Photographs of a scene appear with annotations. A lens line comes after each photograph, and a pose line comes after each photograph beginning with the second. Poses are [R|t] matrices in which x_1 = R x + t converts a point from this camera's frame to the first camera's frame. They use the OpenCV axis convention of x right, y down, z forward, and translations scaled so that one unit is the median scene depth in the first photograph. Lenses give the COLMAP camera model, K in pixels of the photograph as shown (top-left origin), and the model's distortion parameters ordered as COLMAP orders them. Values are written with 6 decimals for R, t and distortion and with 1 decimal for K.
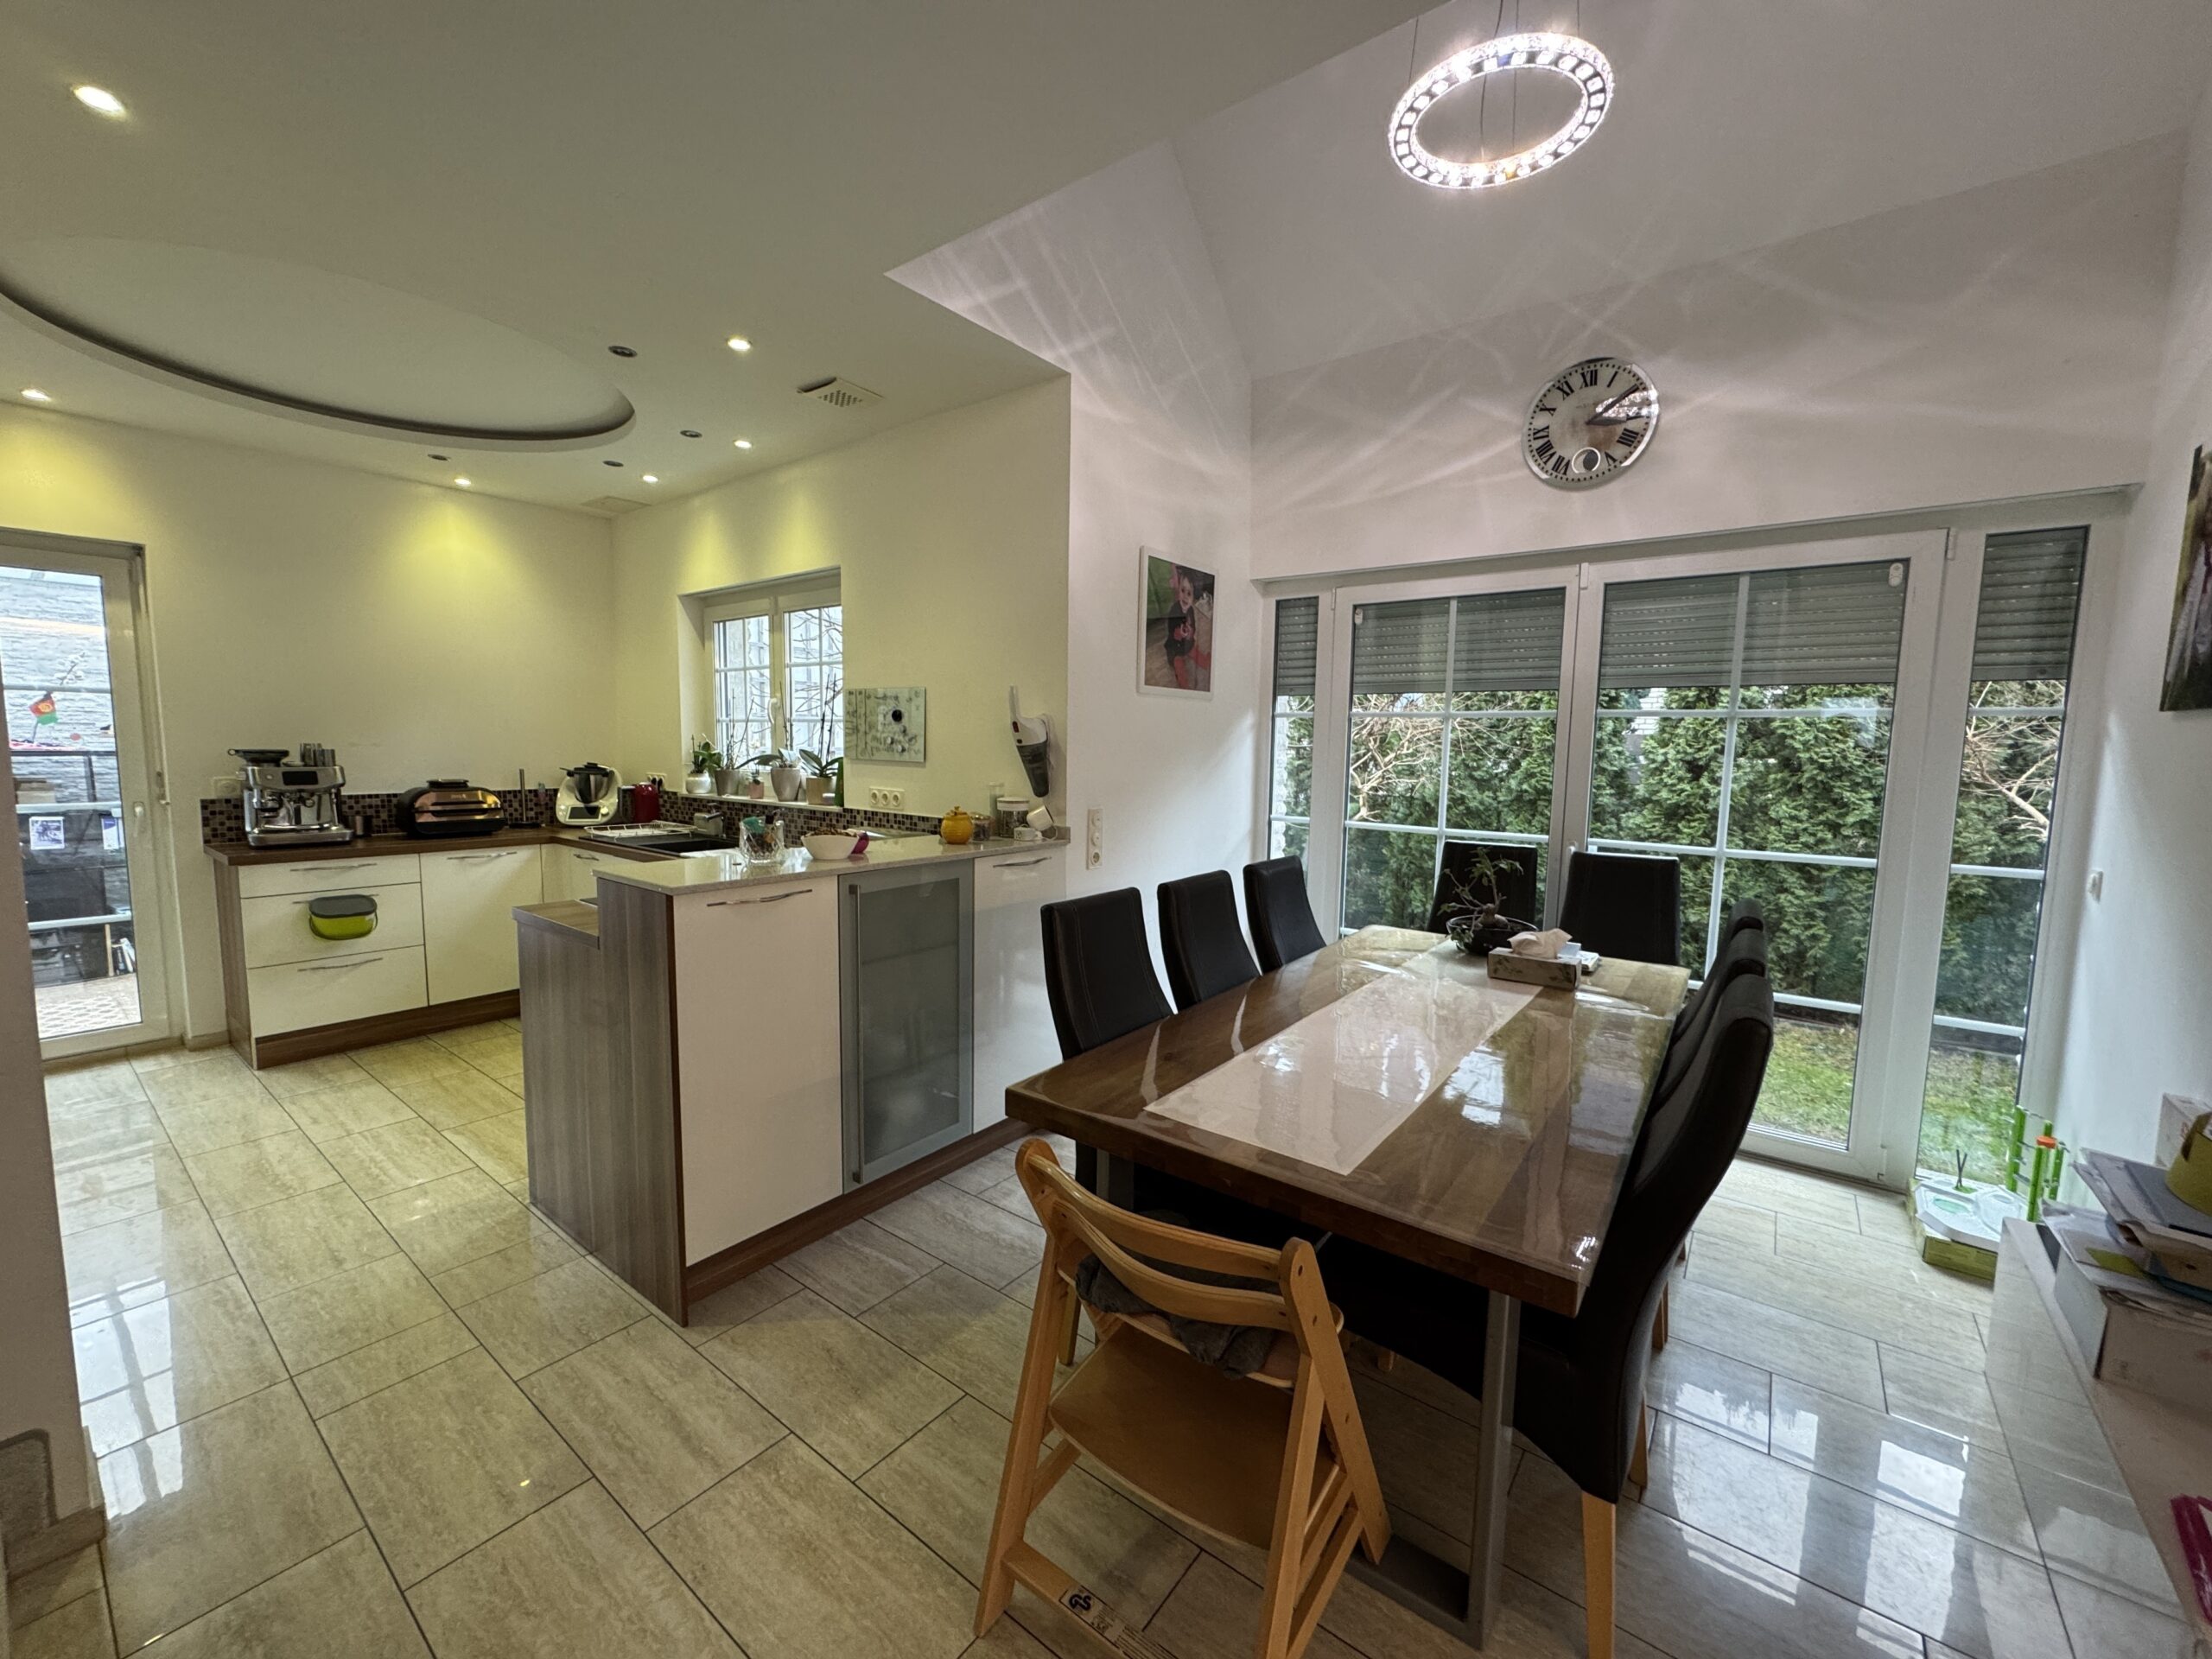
lens RADIAL K [[880.5, 0, 1093.1], [0, 880.5, 830.1], [0, 0, 1]] dist [-0.001714, 0.000263]
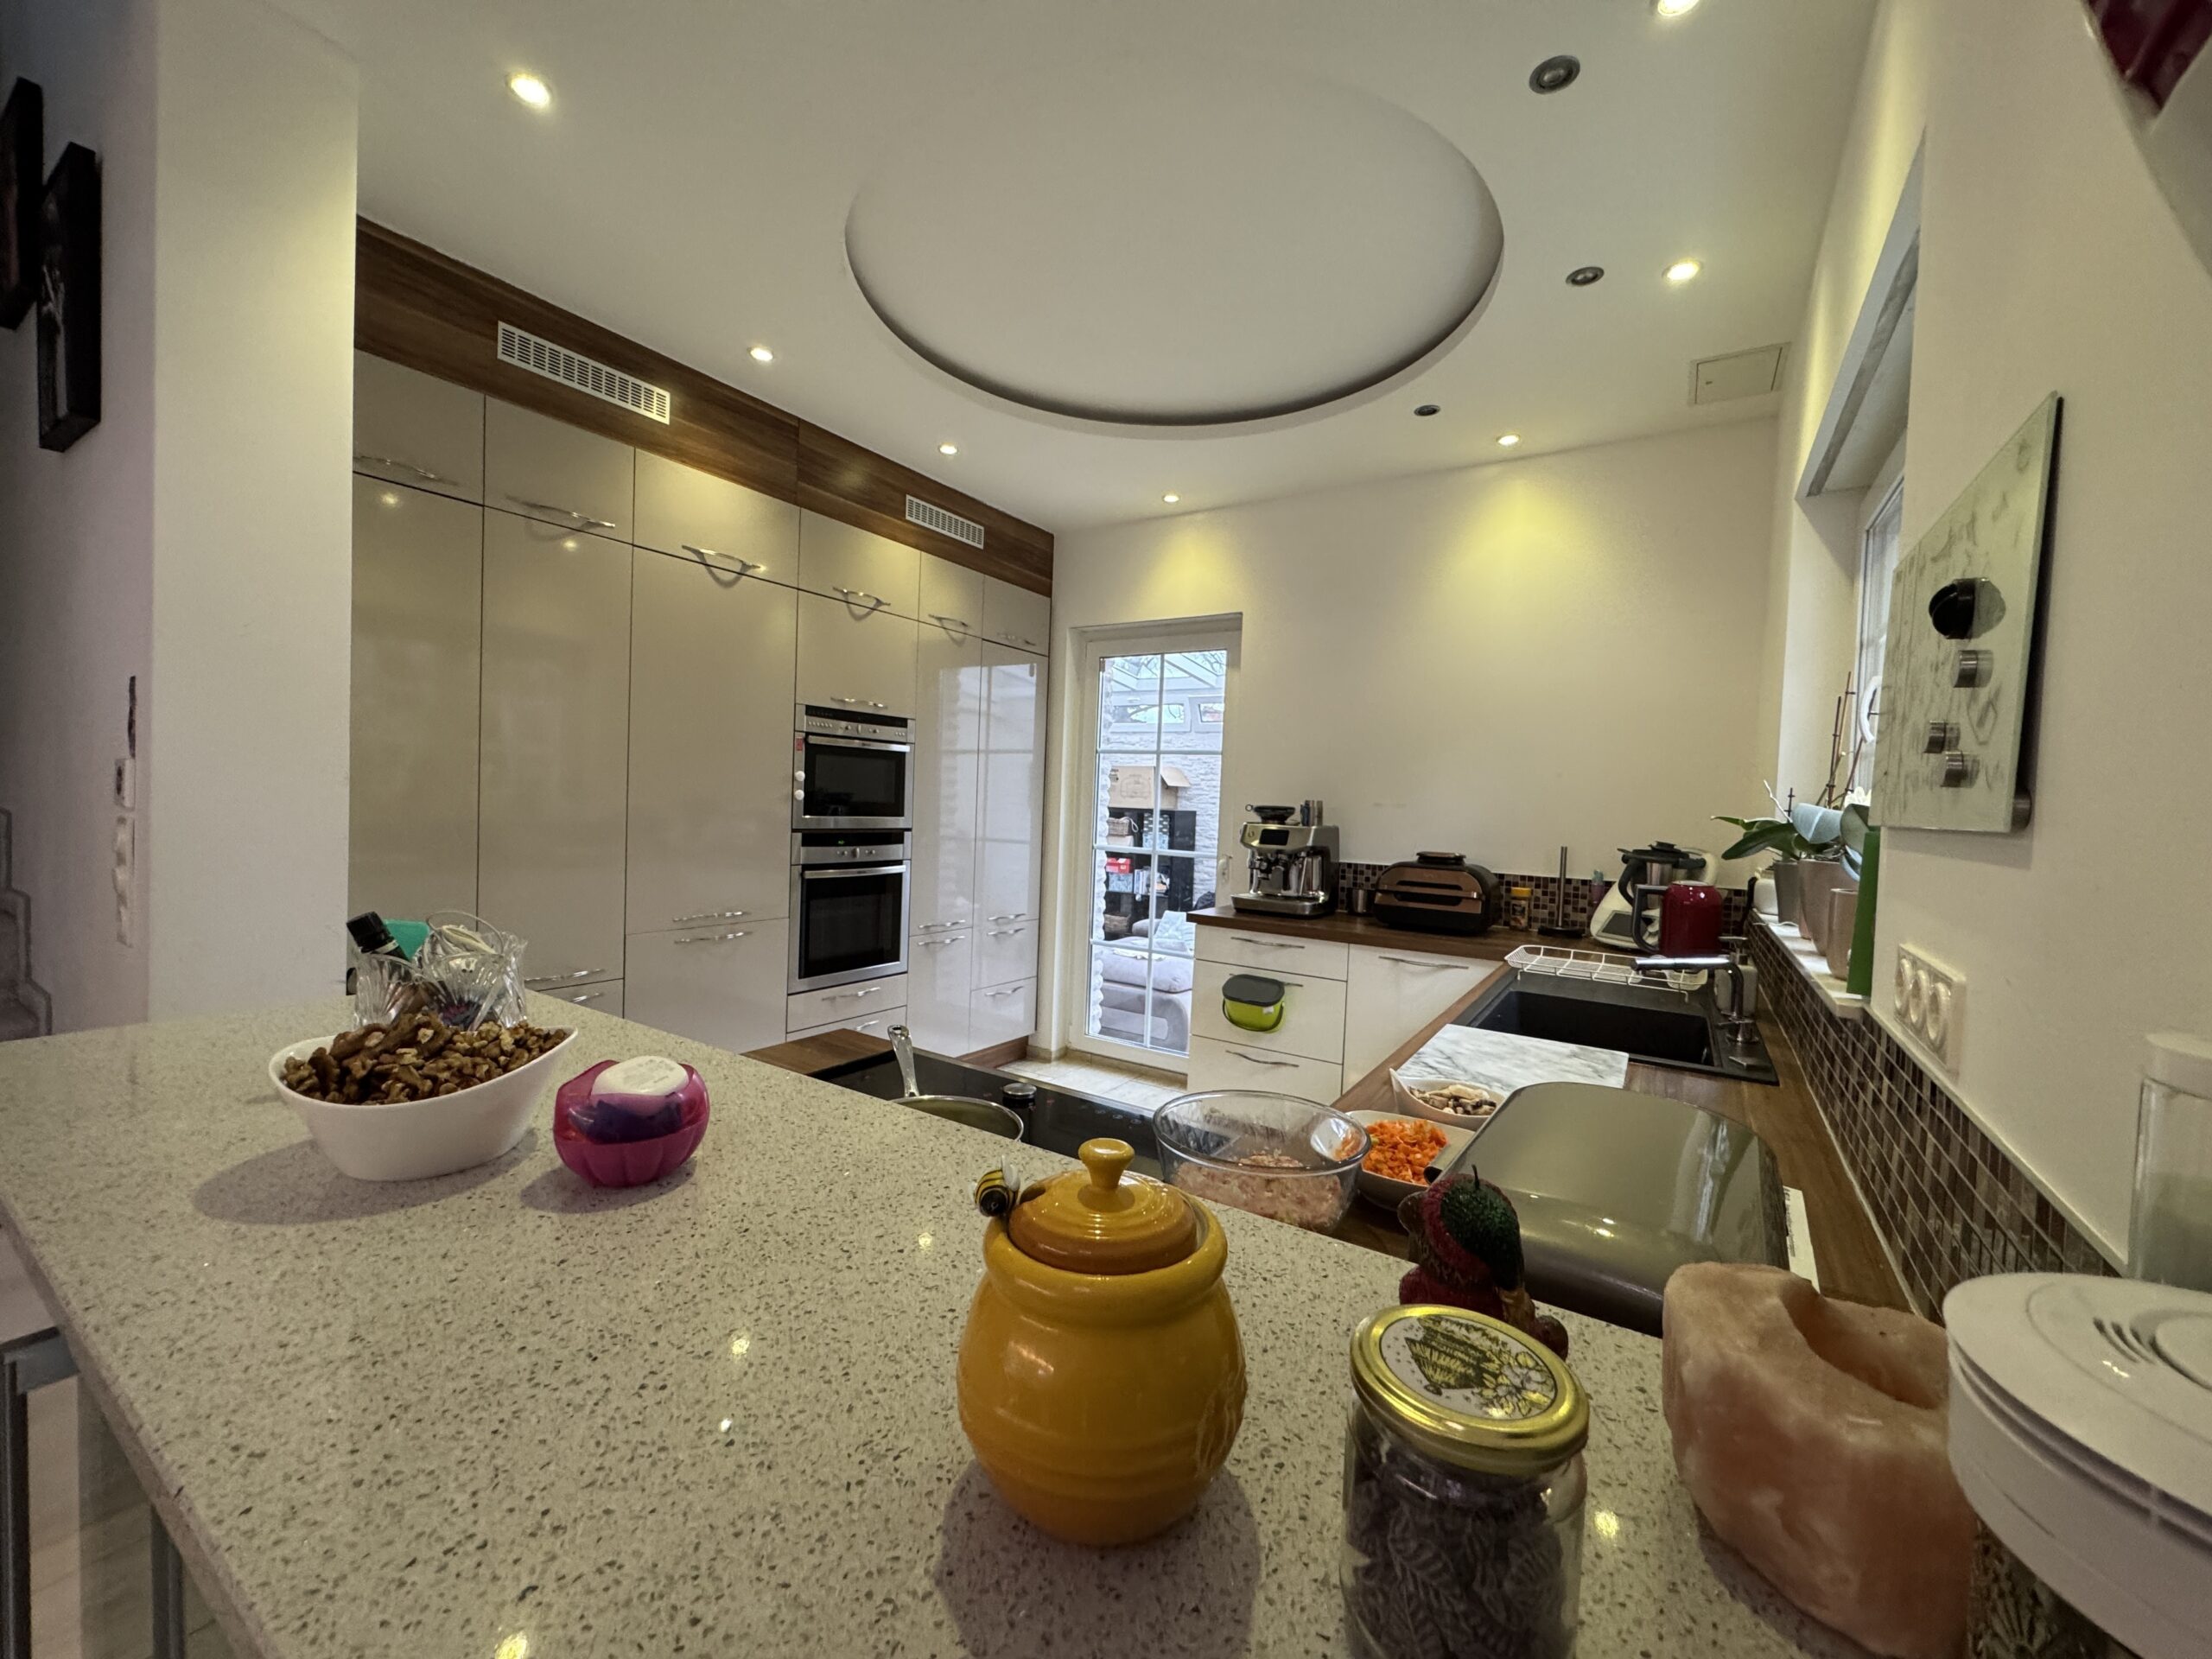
lens RADIAL K [[880.5, 0, 1104.9], [0, 880.5, 822.2], [0, 0, 1]] dist [-0.001714, 0.000263]
pose [[0.086420, 0.017071, -0.996113, -0.039624], [-0.134240, 0.990934, 0.005336, -0.058263], [0.987173, 0.133258, 0.087928, 0.777812]]
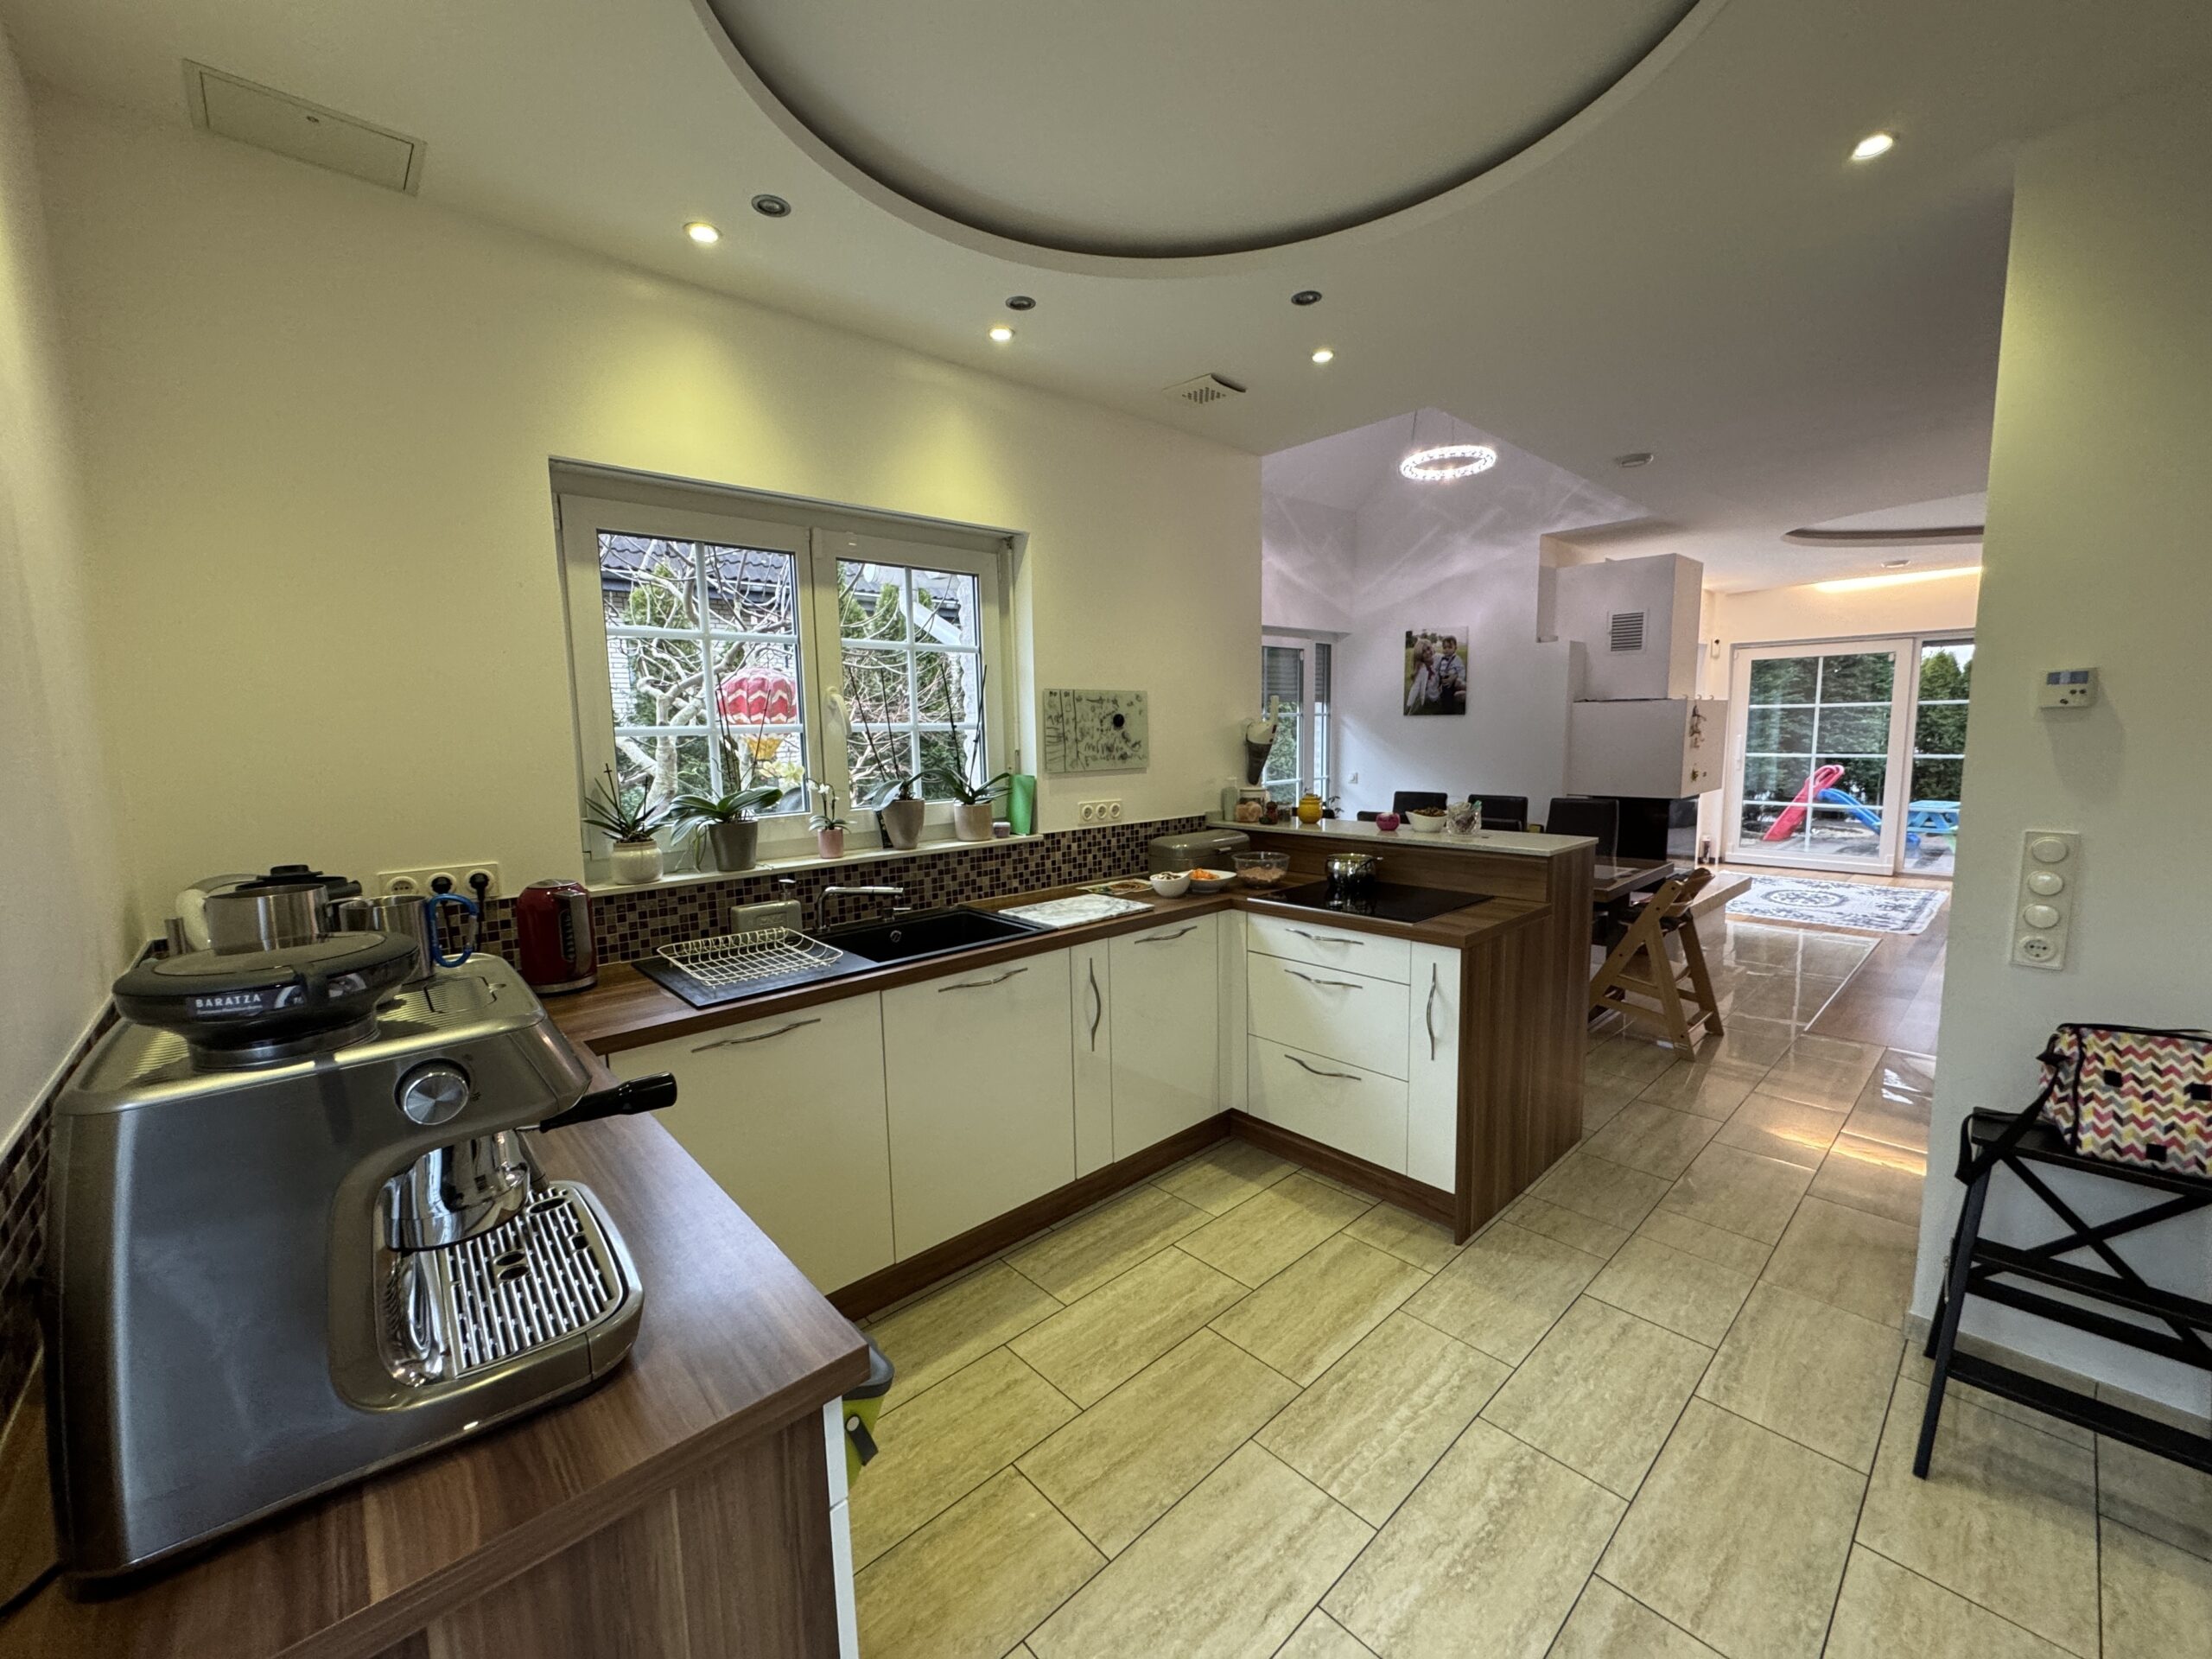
lens RADIAL K [[880.5, 0, 1113.9], [0, 880.5, 838.1], [0, 0, 1]] dist [-0.001714, 0.000263]
pose [[0.161613, -0.142167, 0.976560, -1.135367], [0.117798, 0.985273, 0.123941, -0.122052], [-0.979798, 0.095006, 0.175980, 0.843120]]
